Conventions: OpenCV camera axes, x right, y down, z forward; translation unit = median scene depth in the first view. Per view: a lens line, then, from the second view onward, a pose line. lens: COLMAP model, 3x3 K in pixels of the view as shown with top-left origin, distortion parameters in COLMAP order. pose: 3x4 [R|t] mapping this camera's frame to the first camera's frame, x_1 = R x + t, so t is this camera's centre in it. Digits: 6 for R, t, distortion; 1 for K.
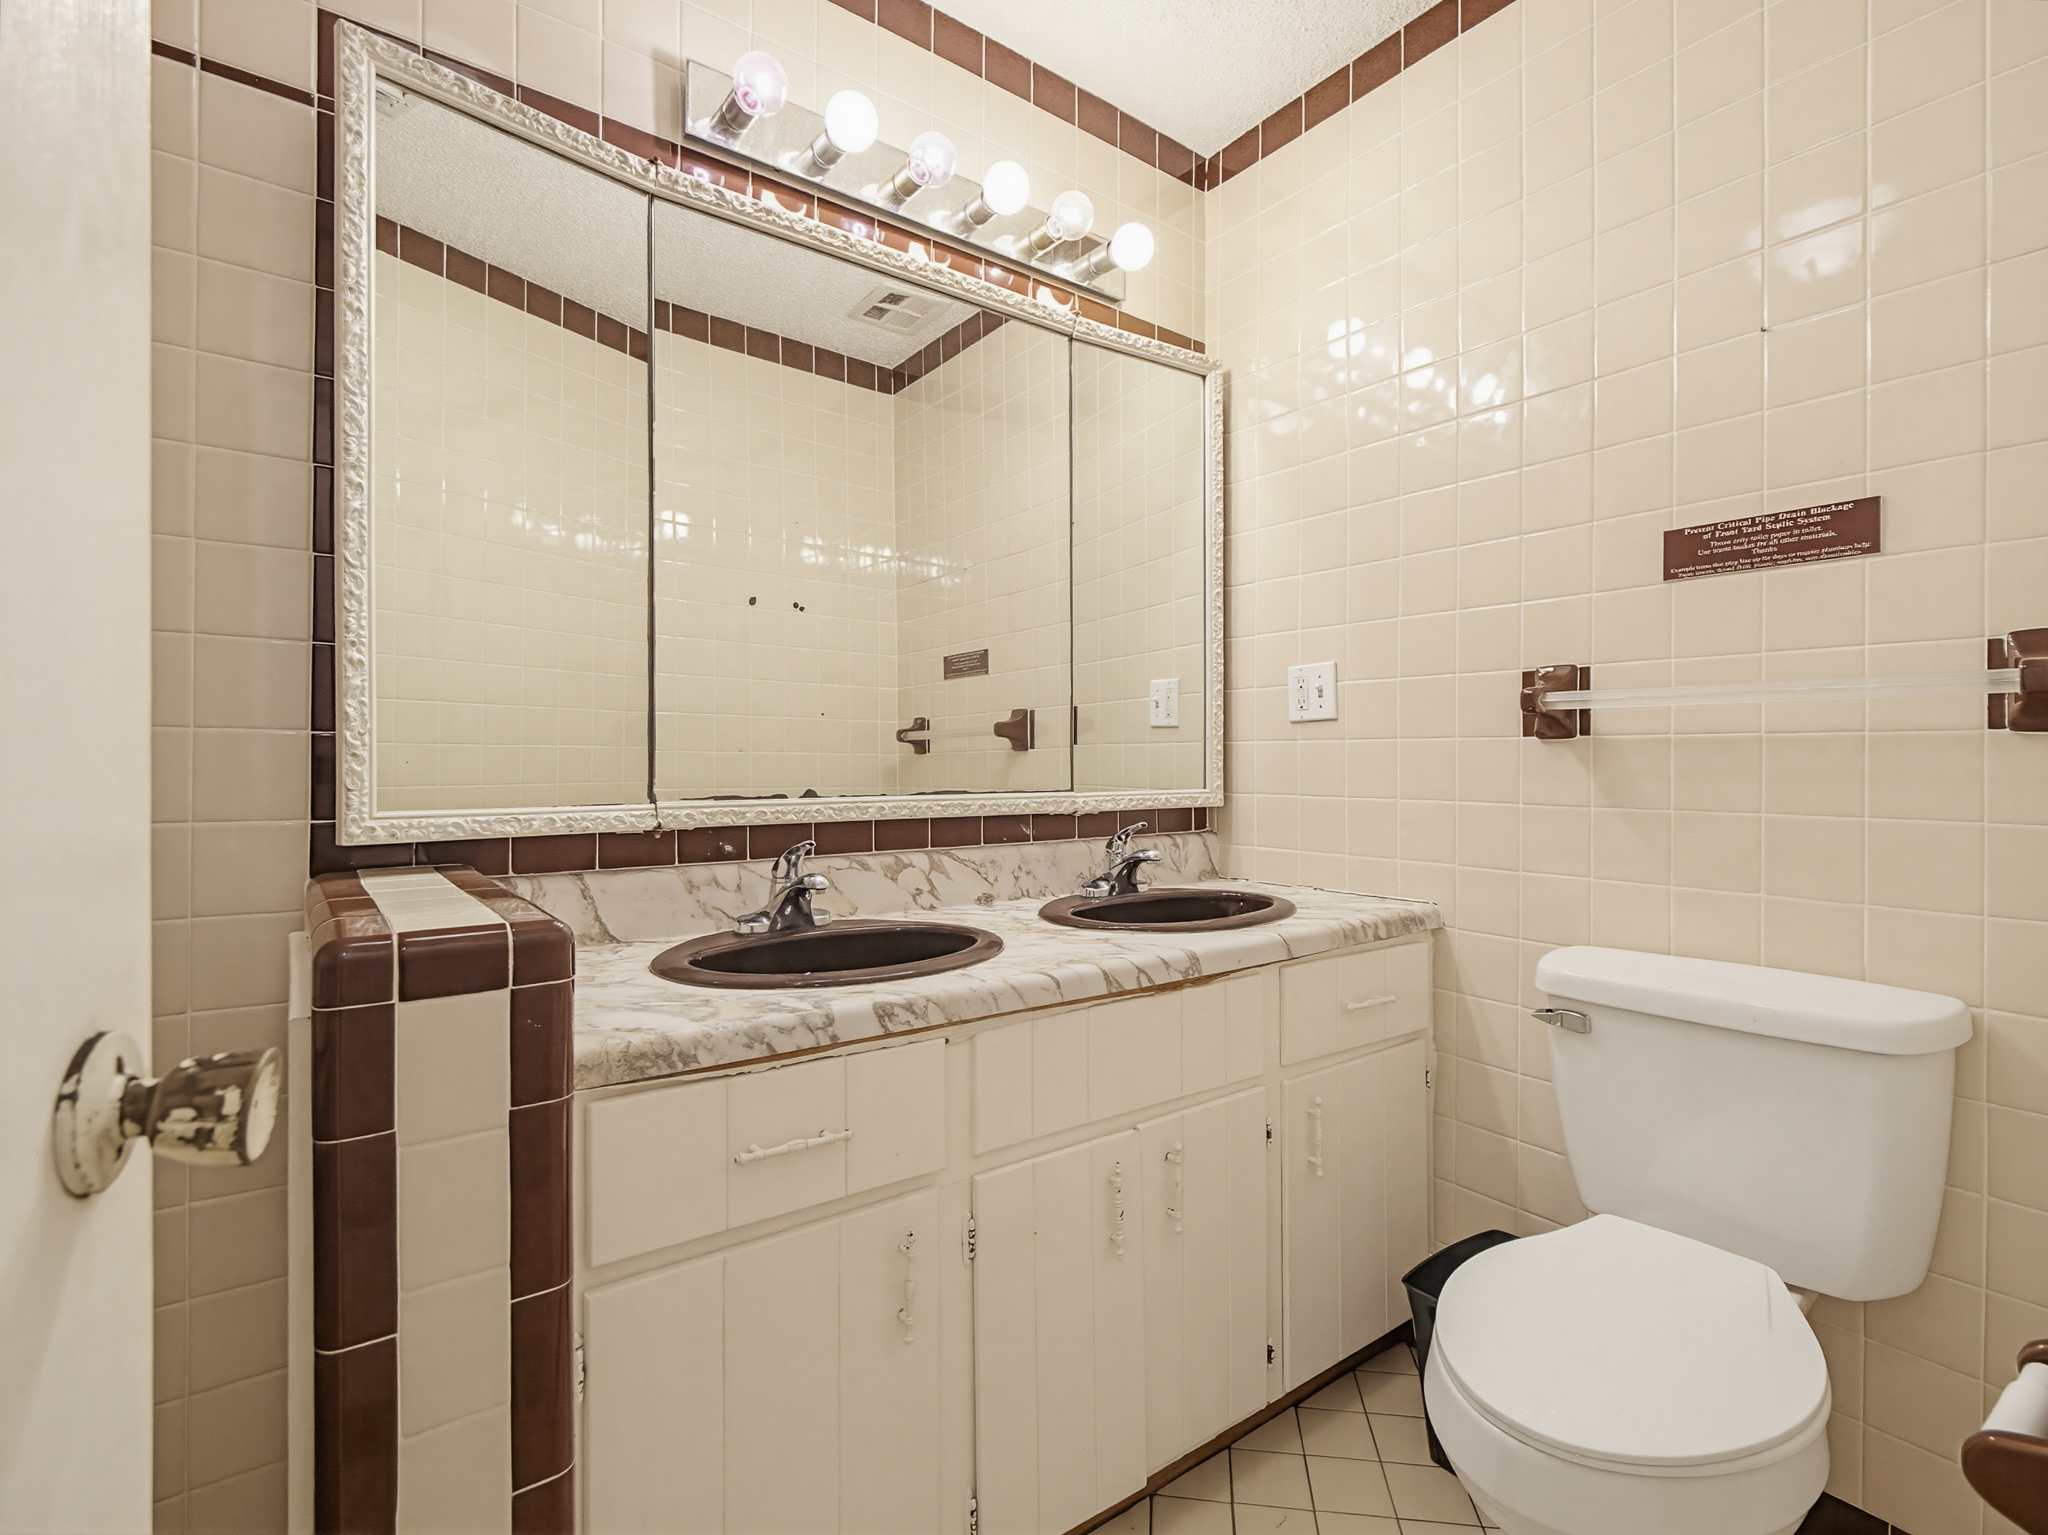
lens RADIAL K [[967.1, 0, 1042.1], [0, 967.1, 763.3], [0, 0, 1]] dist [-0.001552, -0.000685]
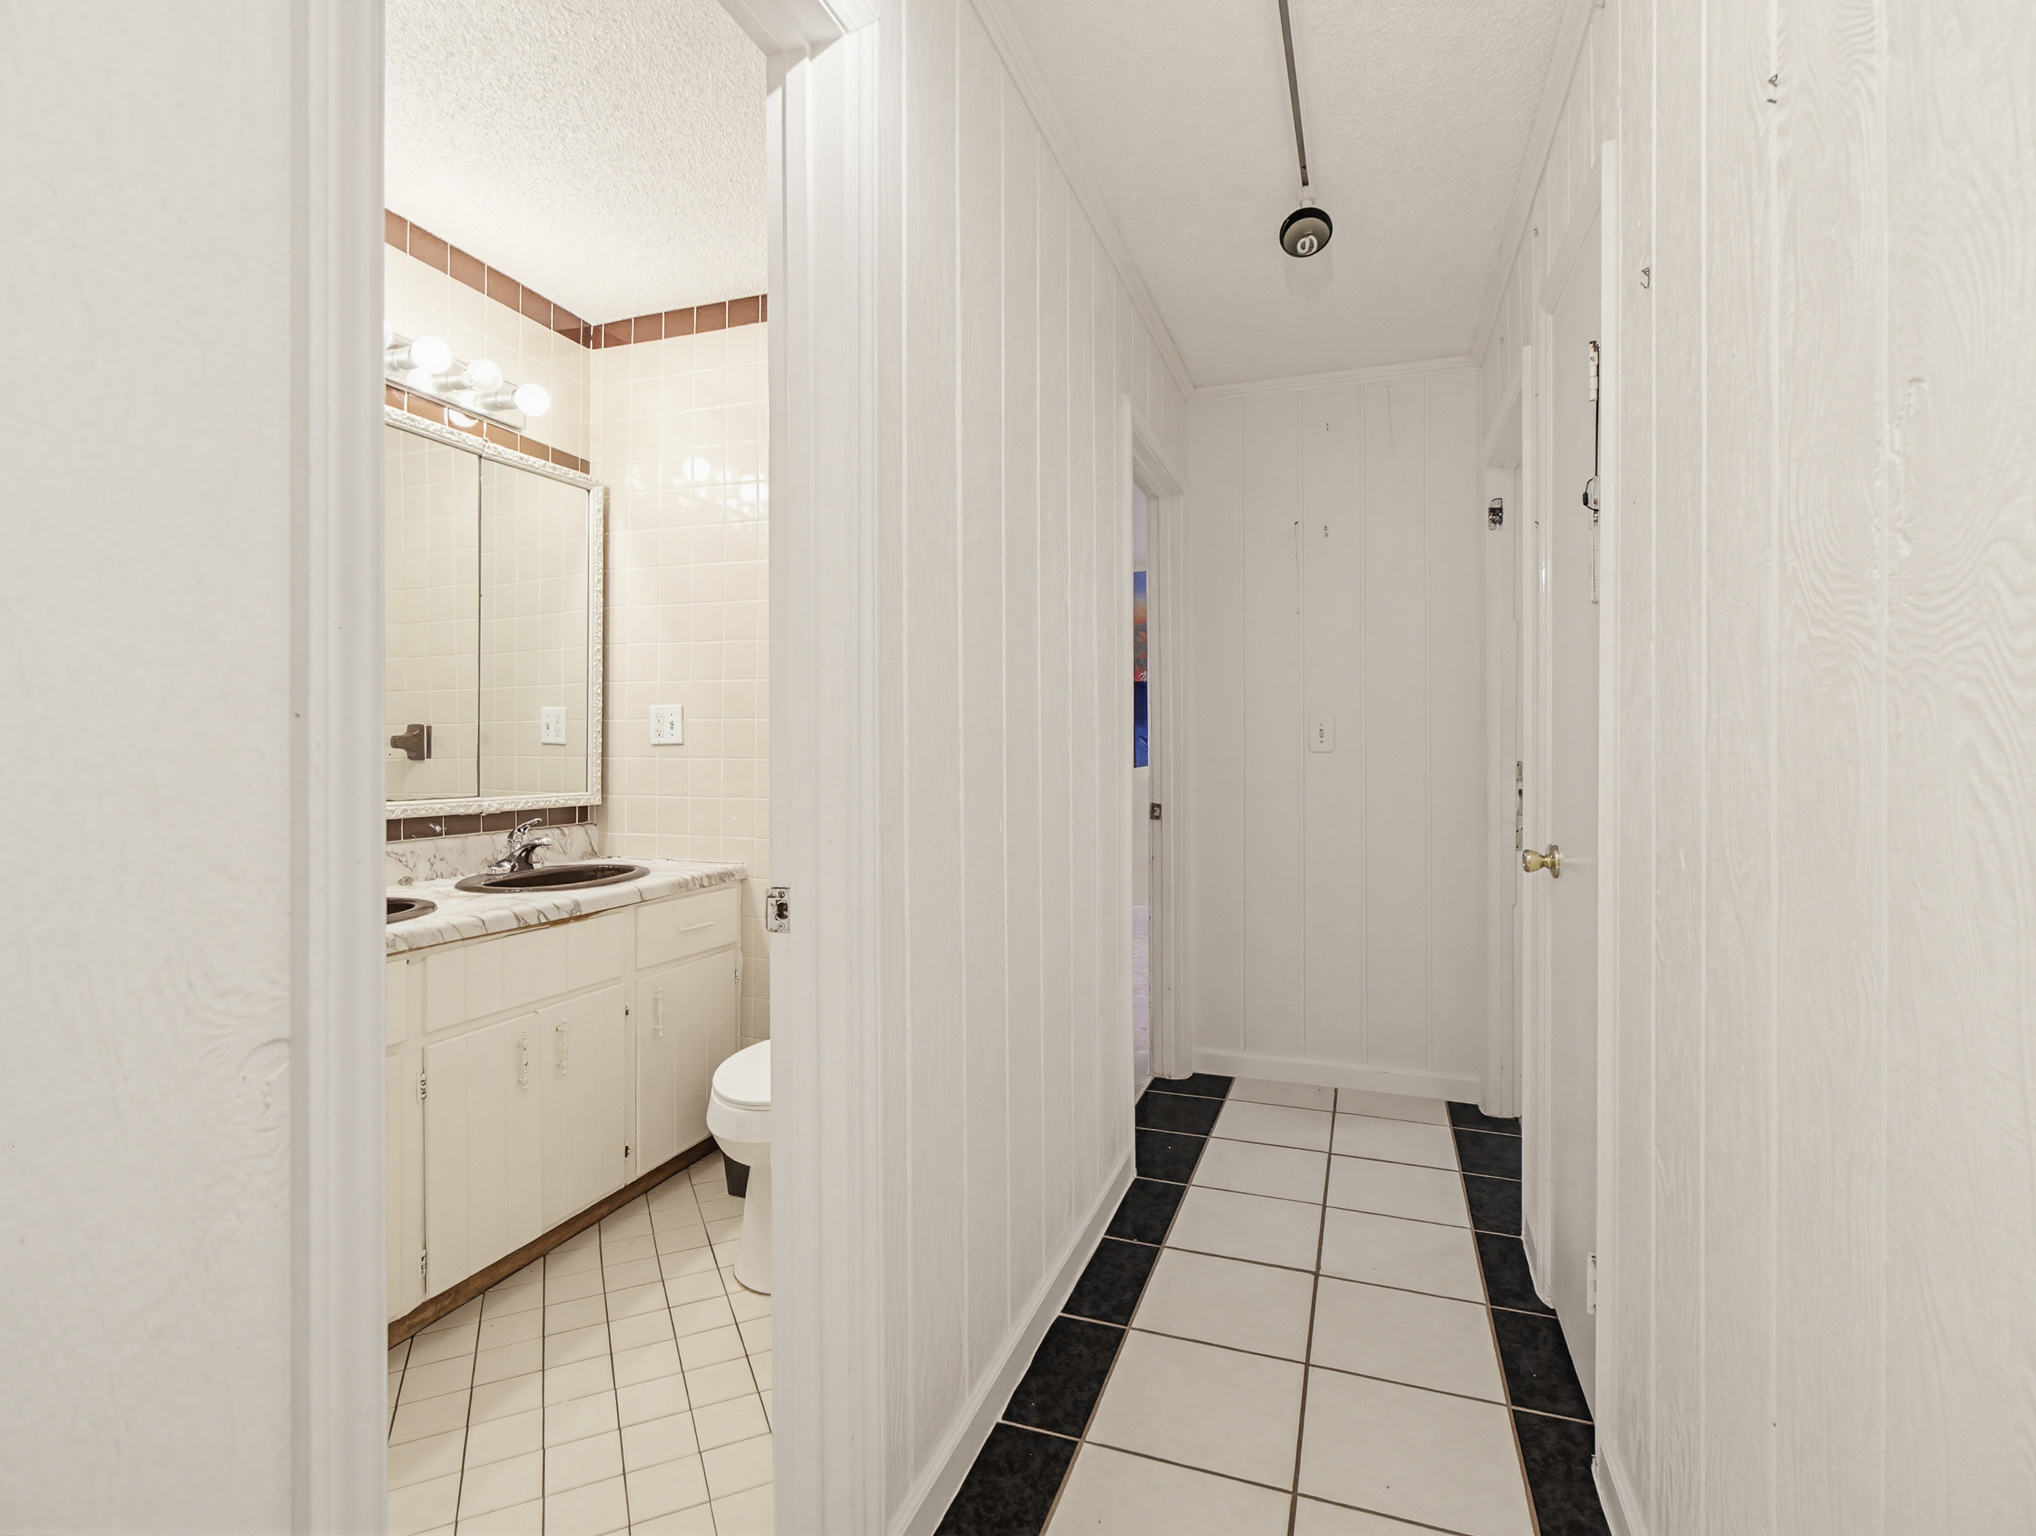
lens RADIAL K [[961.4, 0, 1016.3], [0, 961.4, 739.1], [0, 0, 1]] dist [-0.001552, -0.000685]
pose [[0.835373, 0.008743, 0.549614, -0.082078], [-0.002398, 0.999922, -0.012262, -0.038184], [-0.549678, 0.008926, 0.835329, -0.538125]]
